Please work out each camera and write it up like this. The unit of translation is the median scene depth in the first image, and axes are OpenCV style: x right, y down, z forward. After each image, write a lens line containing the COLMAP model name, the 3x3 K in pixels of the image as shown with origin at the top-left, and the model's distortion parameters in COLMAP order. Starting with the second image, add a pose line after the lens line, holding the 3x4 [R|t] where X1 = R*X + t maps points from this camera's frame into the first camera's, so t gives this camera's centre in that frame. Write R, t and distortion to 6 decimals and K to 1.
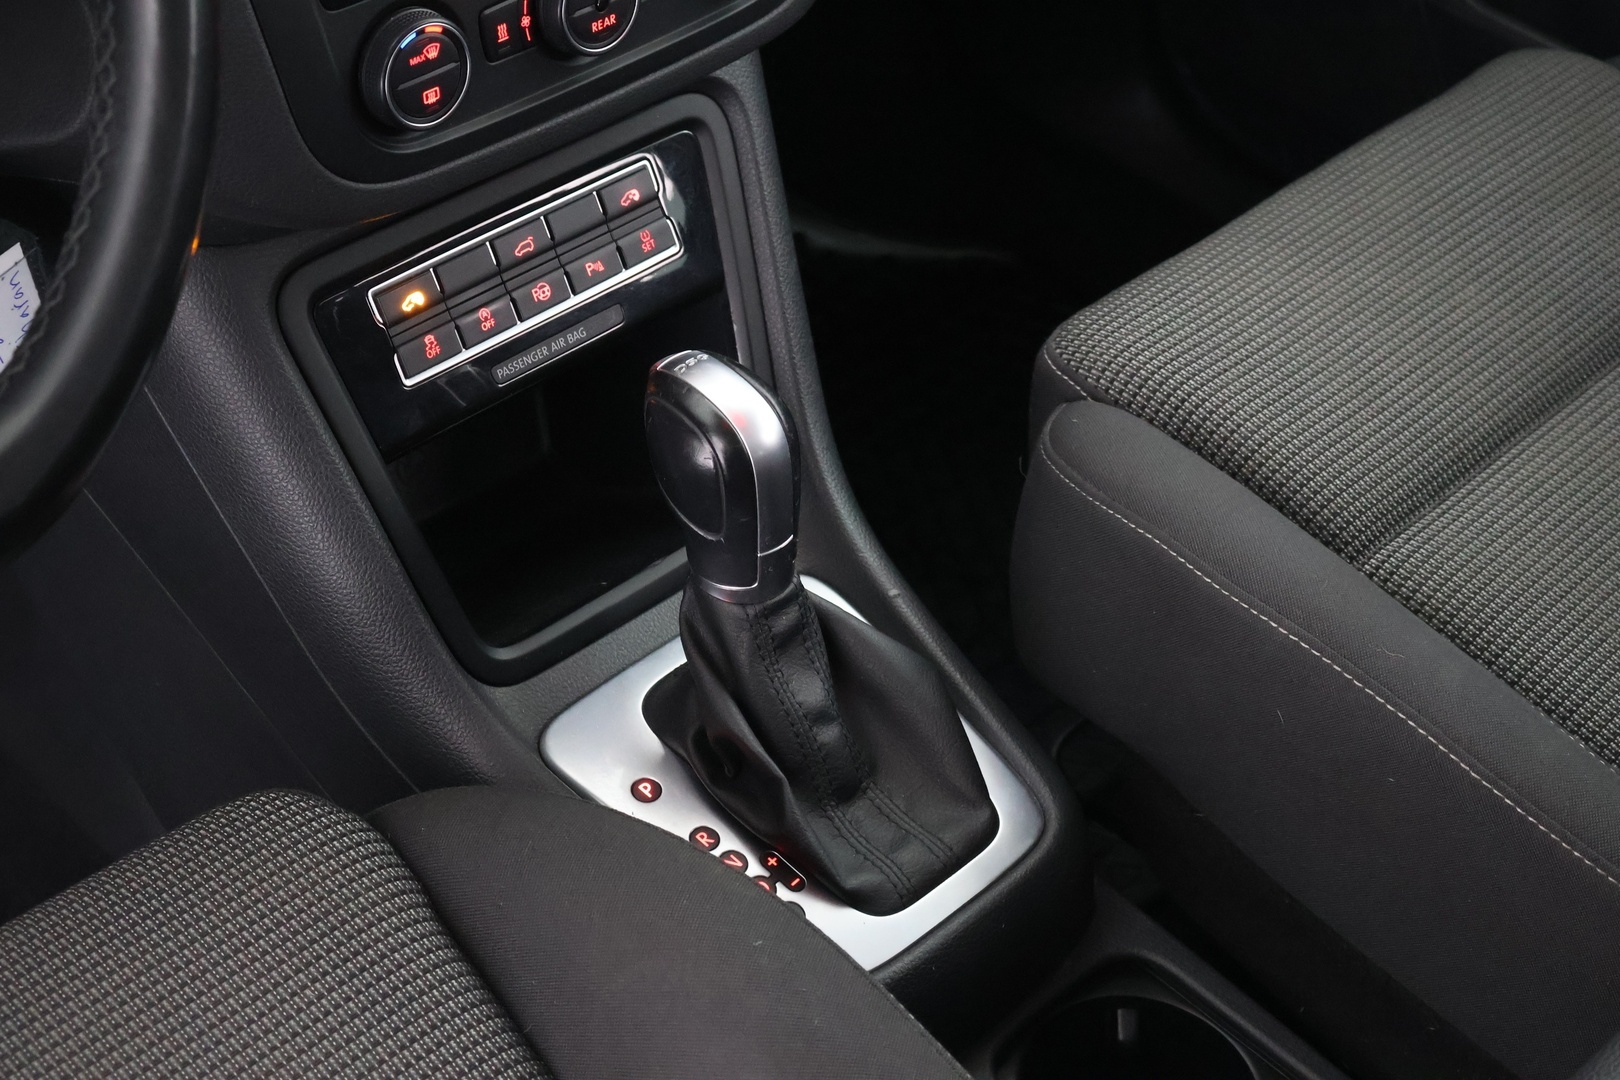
lens RADIAL K [[2696.2, 0, 812.8], [0, 2696.2, 538.4], [0, 0, 1]] dist [-0.054127, 0.000000]
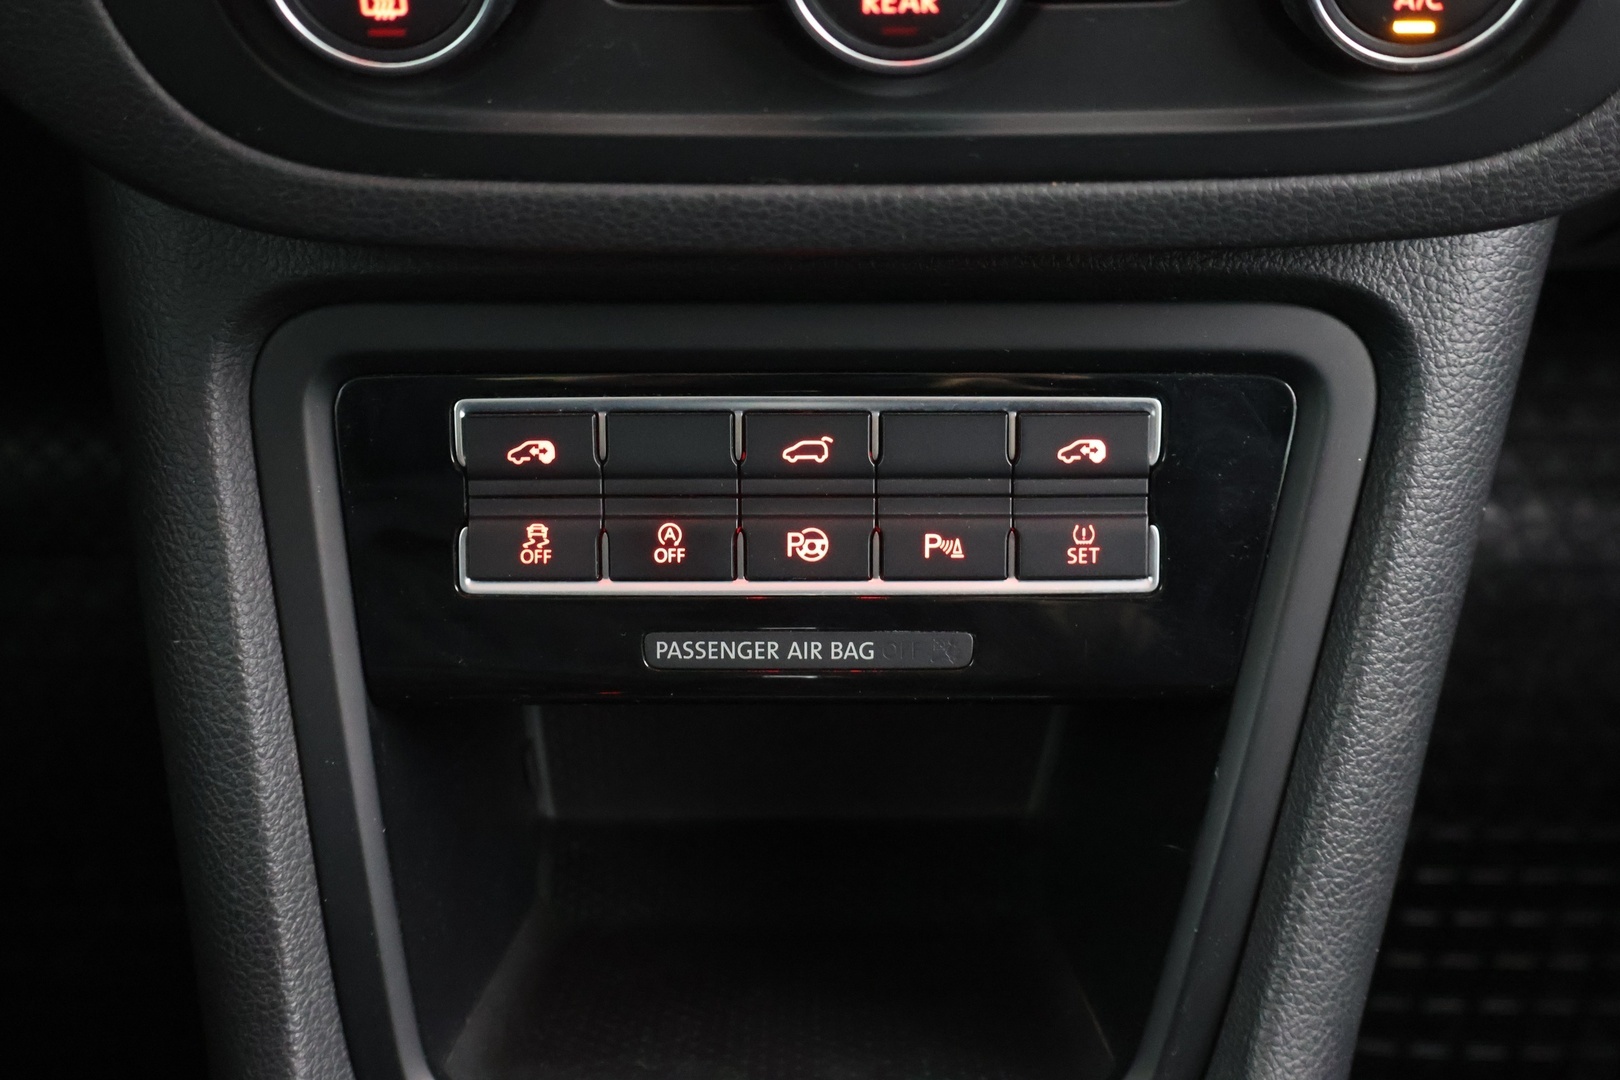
lens RADIAL K [[1886.0, 0, 814.2], [0, 1886.0, 528.8], [0, 0, 1]] dist [0.011864, 0.000000]
pose [[0.703856, 0.396794, -0.589187, 0.114072], [-0.425806, 0.899583, 0.097156, -0.133124], [0.568573, 0.182495, 0.802134, 0.730921]]
